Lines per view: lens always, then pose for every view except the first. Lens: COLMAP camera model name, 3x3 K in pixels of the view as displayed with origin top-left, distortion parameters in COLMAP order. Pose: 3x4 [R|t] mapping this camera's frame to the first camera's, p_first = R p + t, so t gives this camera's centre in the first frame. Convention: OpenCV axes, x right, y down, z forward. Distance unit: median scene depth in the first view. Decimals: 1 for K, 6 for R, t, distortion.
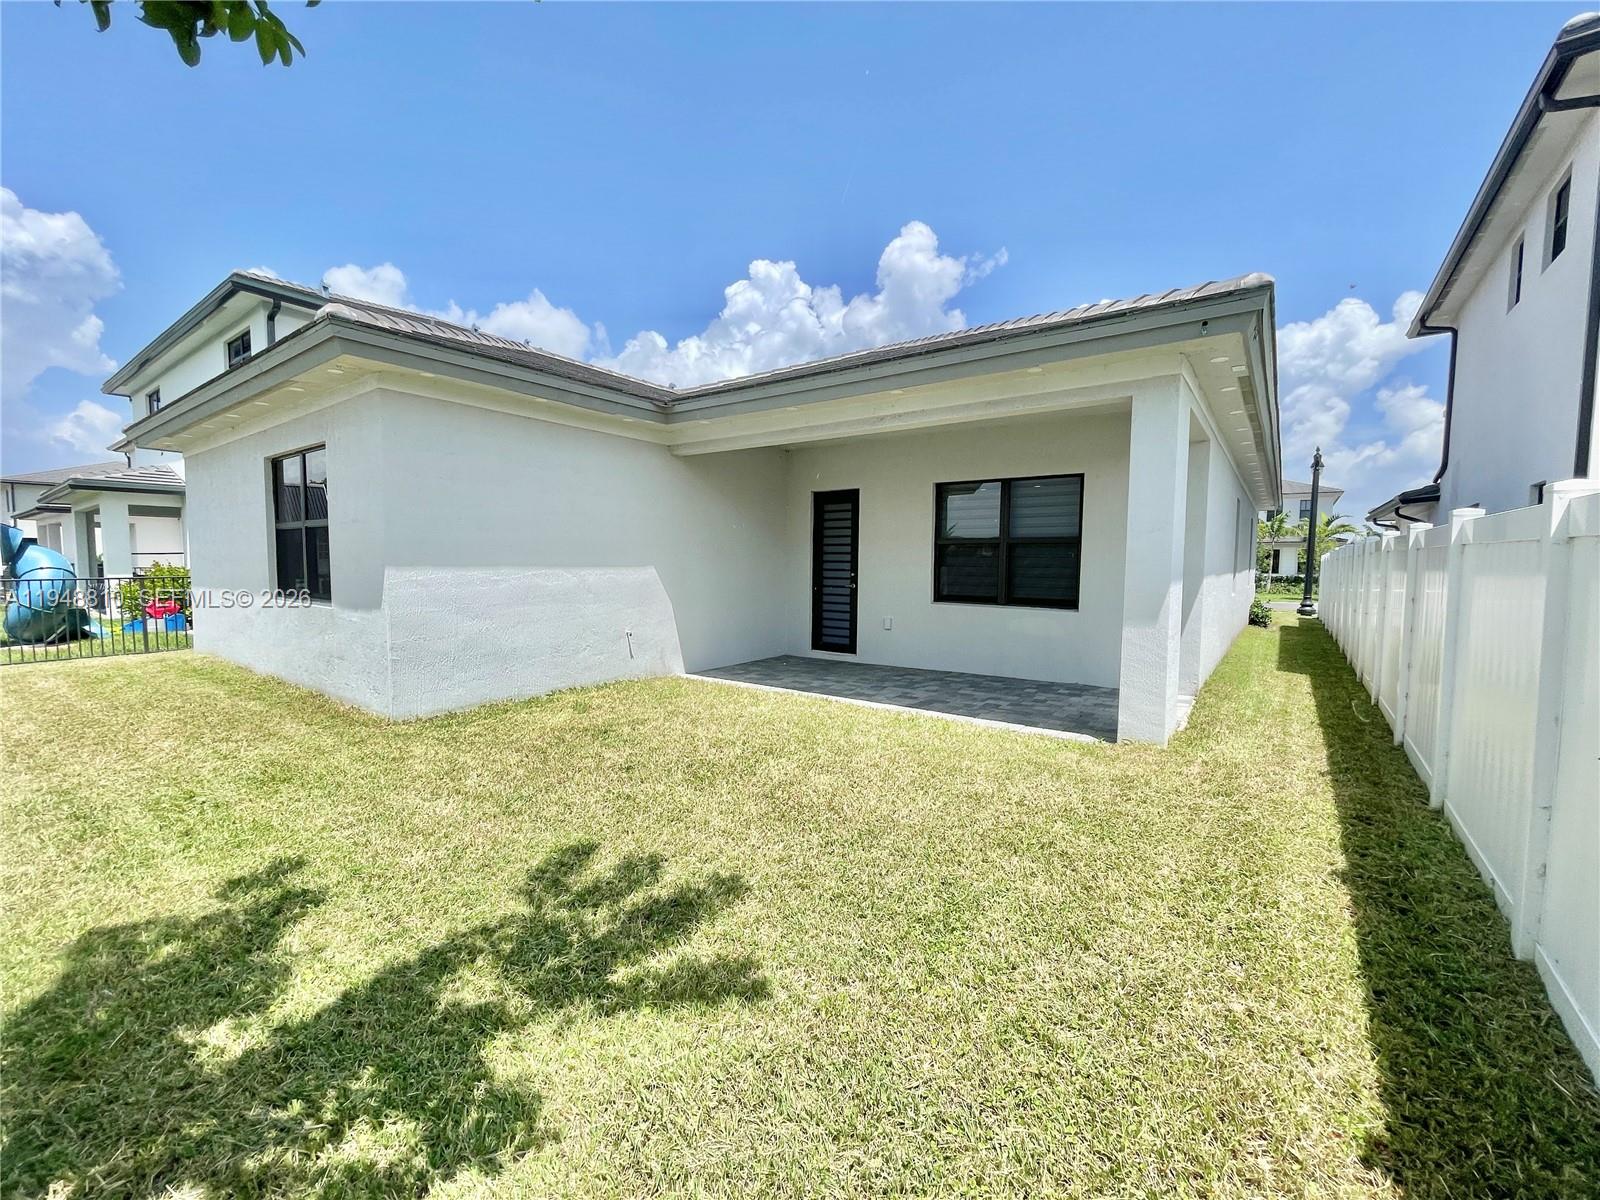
lens RADIAL K [[650.8, 0, 794.6], [0, 650.8, 603.9], [0, 0, 1]] dist [-0.004187, 0.001750]
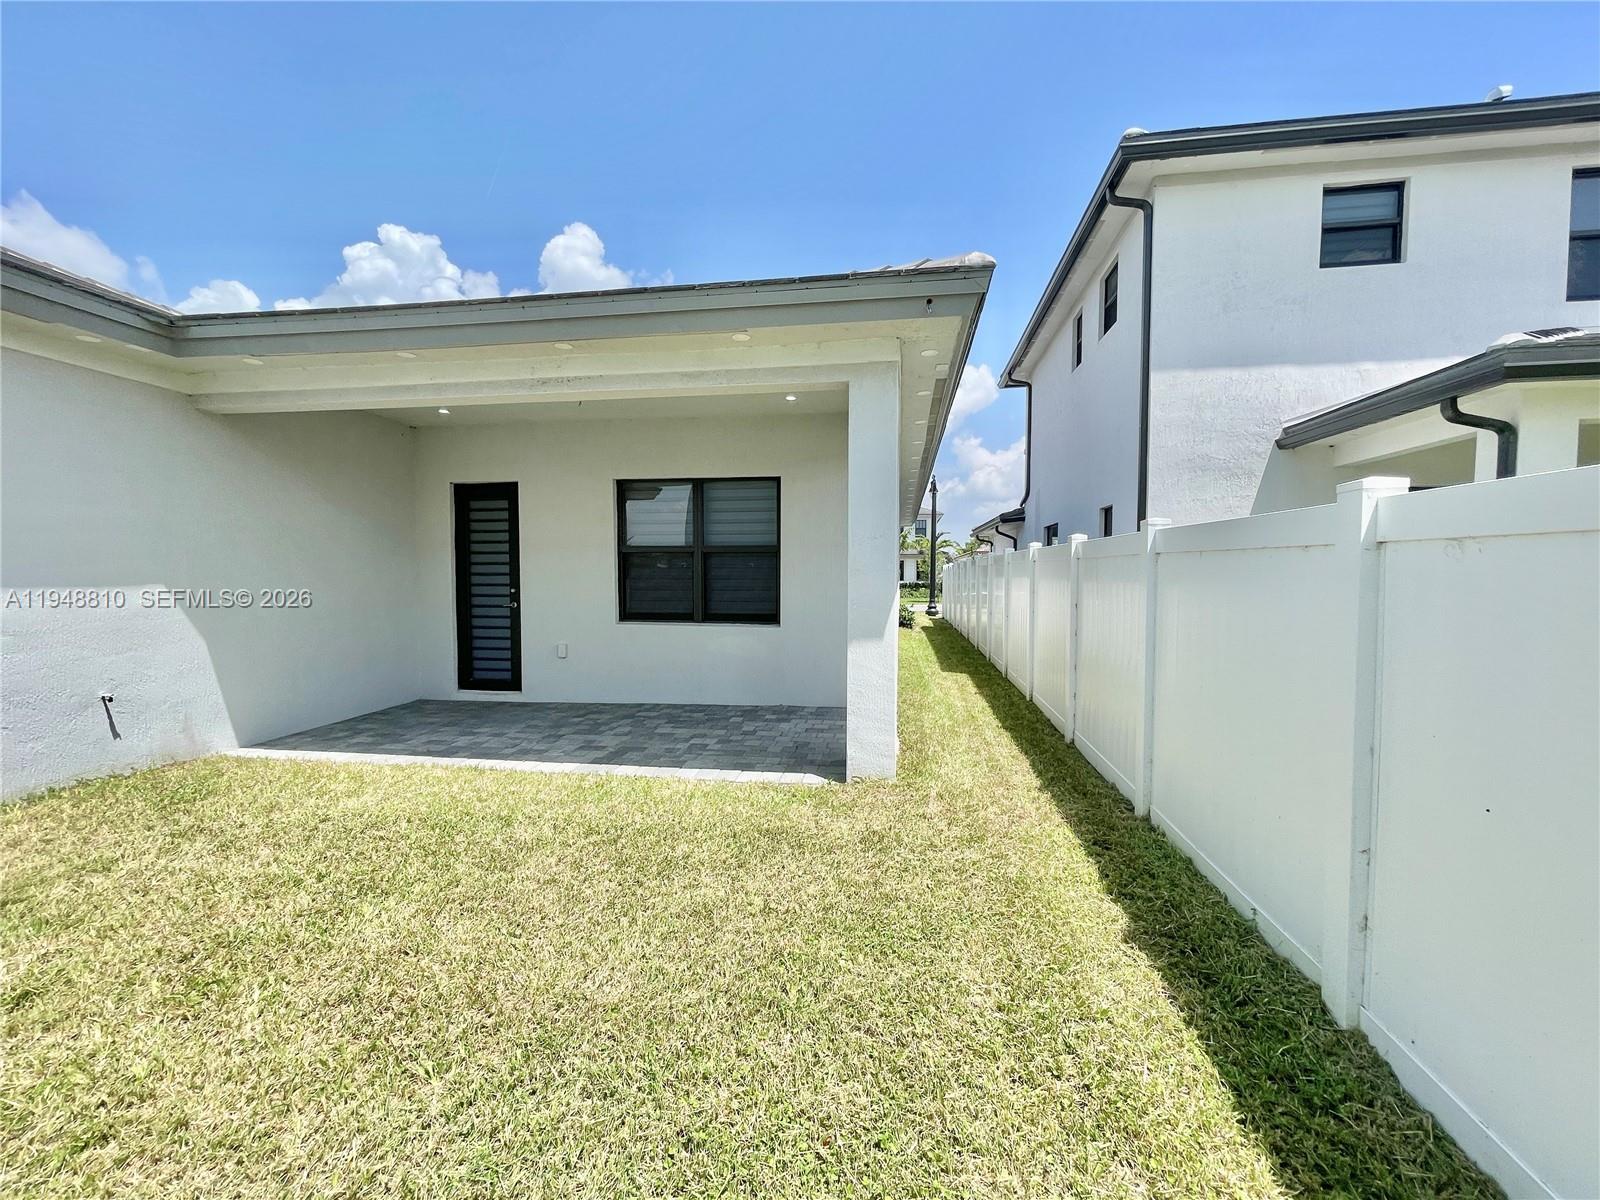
lens RADIAL K [[650.8, 0, 791.9], [0, 650.8, 603.6], [0, 0, 1]] dist [-0.004187, 0.001750]
pose [[0.885123, -0.029494, 0.464421, 0.026031], [0.037599, 0.999259, -0.008199, -0.012426], [-0.463835, 0.024719, 0.885576, 0.181336]]
